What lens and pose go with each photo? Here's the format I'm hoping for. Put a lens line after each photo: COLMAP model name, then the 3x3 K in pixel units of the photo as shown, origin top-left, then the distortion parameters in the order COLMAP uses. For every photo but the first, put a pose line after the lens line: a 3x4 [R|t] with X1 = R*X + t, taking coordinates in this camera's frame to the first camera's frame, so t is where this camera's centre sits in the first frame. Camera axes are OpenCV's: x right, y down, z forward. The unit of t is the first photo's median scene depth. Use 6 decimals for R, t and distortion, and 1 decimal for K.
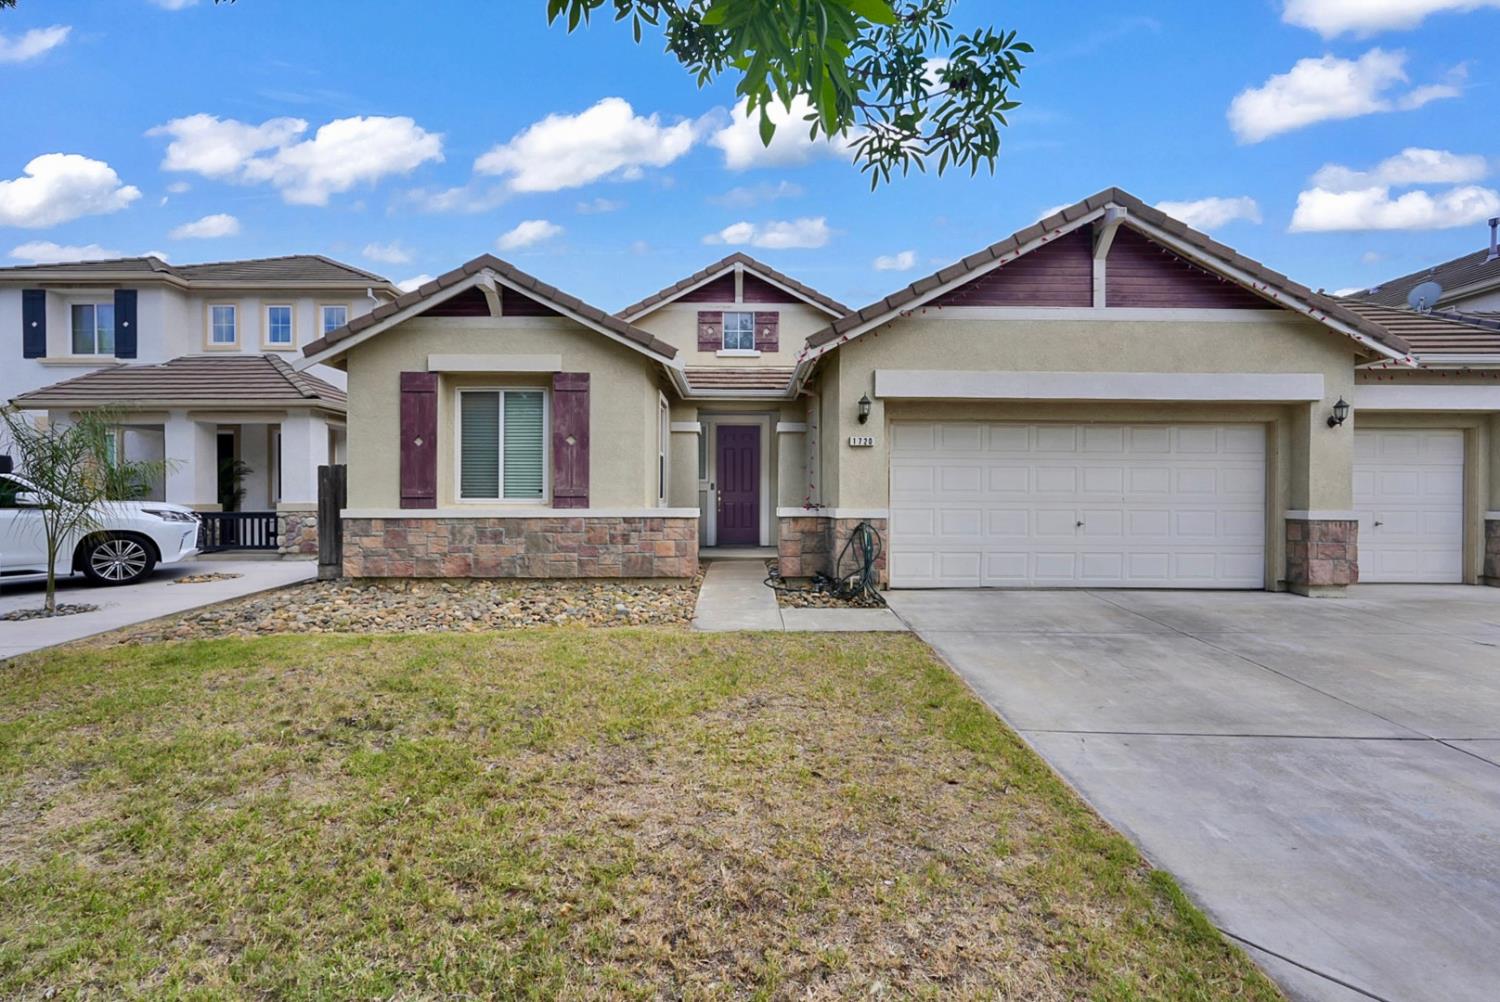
lens RADIAL K [[662.5, 0, 750.0], [0, 662.5, 501.0], [0, 0, 1]] dist [-0.002529, 0.000562]
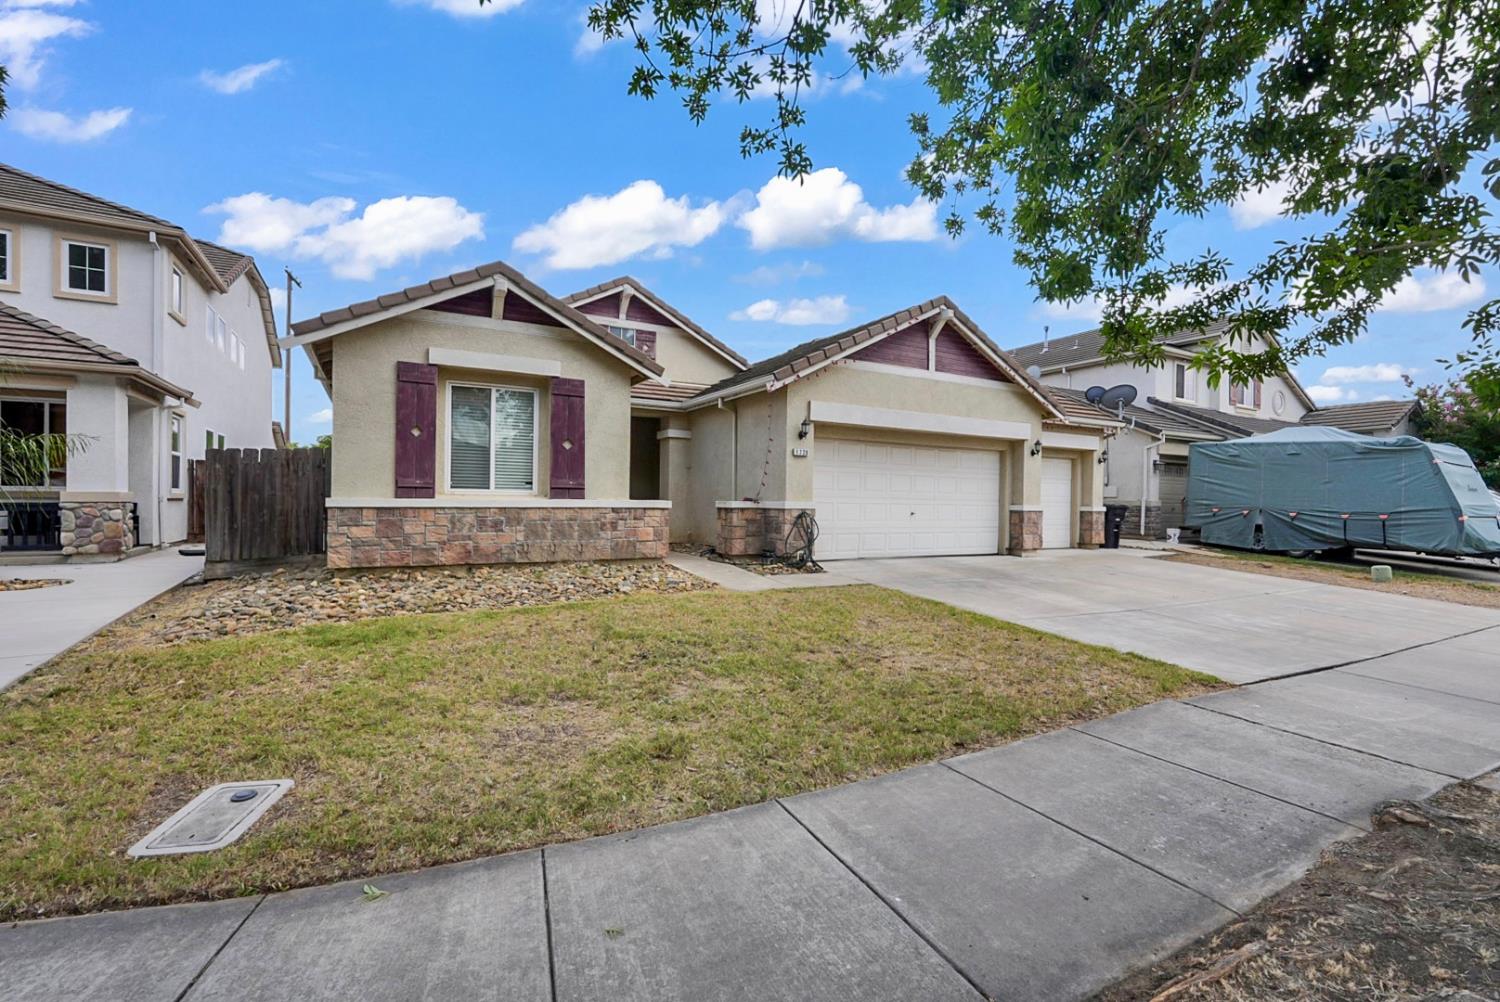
lens RADIAL K [[662.5, 0, 750.0], [0, 662.5, 501.0], [0, 0, 1]] dist [-0.002529, 0.000562]
pose [[0.877550, 0.009192, 0.479397, -0.537148], [-0.009276, 0.999955, -0.002193, 0.013501], [-0.479395, -0.002523, 0.877595, -0.131608]]
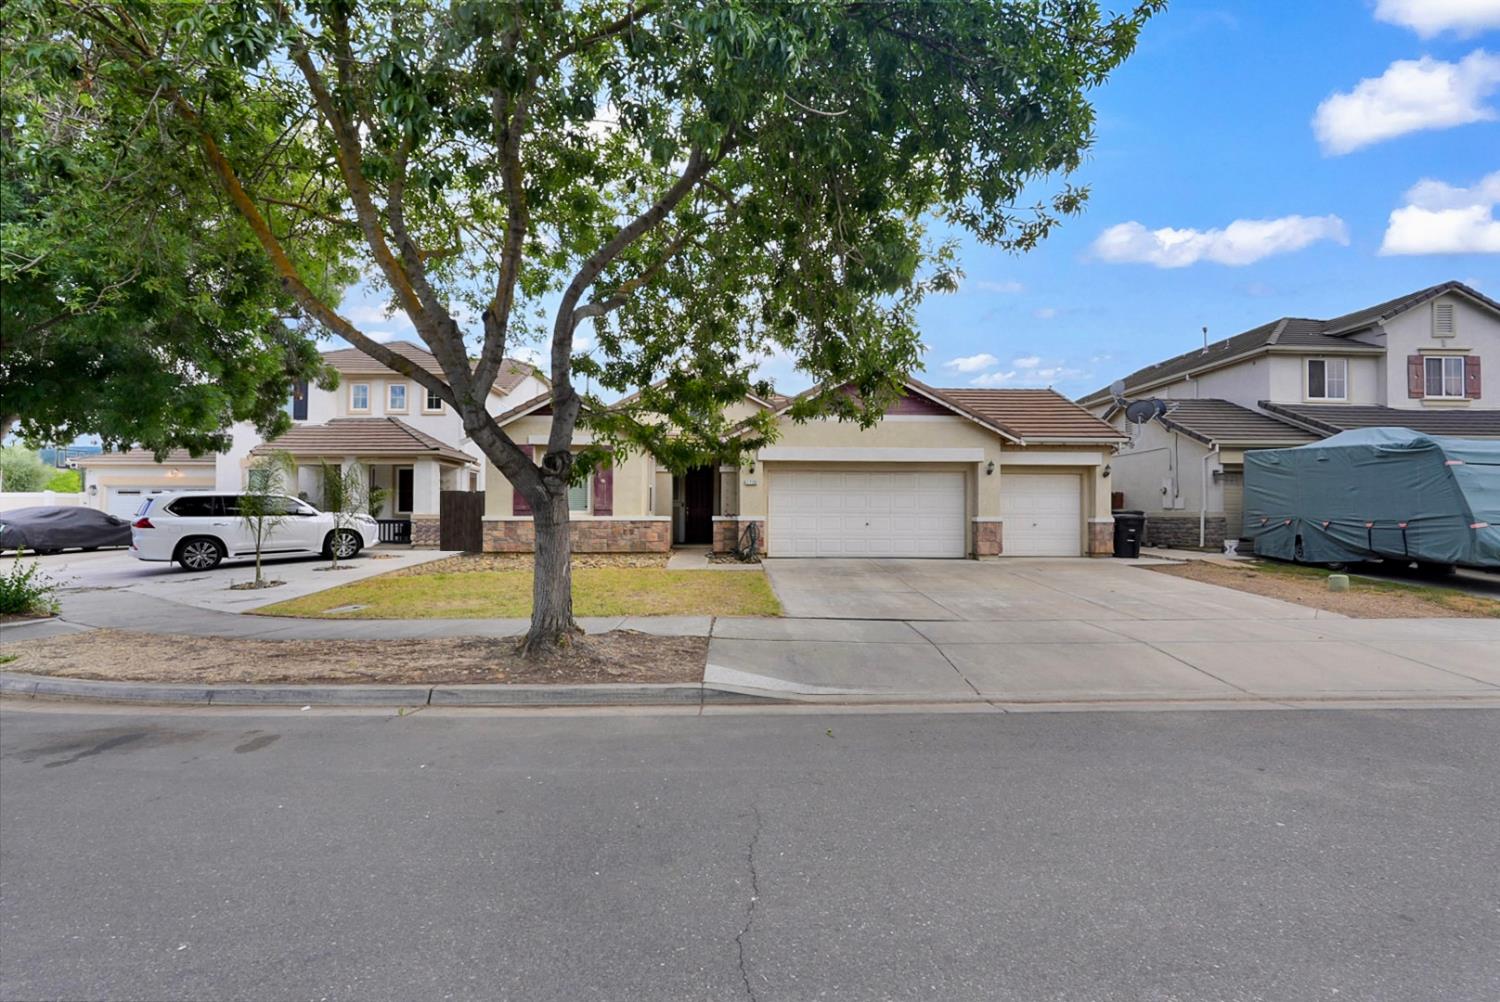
lens RADIAL K [[691.5, 0, 759.8], [0, 691.5, 501.6], [0, 0, 1]] dist [-0.011163, 0.000056]
pose [[0.999775, 0.001200, 0.021186, 0.140170], [-0.000613, 0.999617, -0.027657, 0.024942], [-0.021211, 0.027638, 0.999393, -1.005509]]
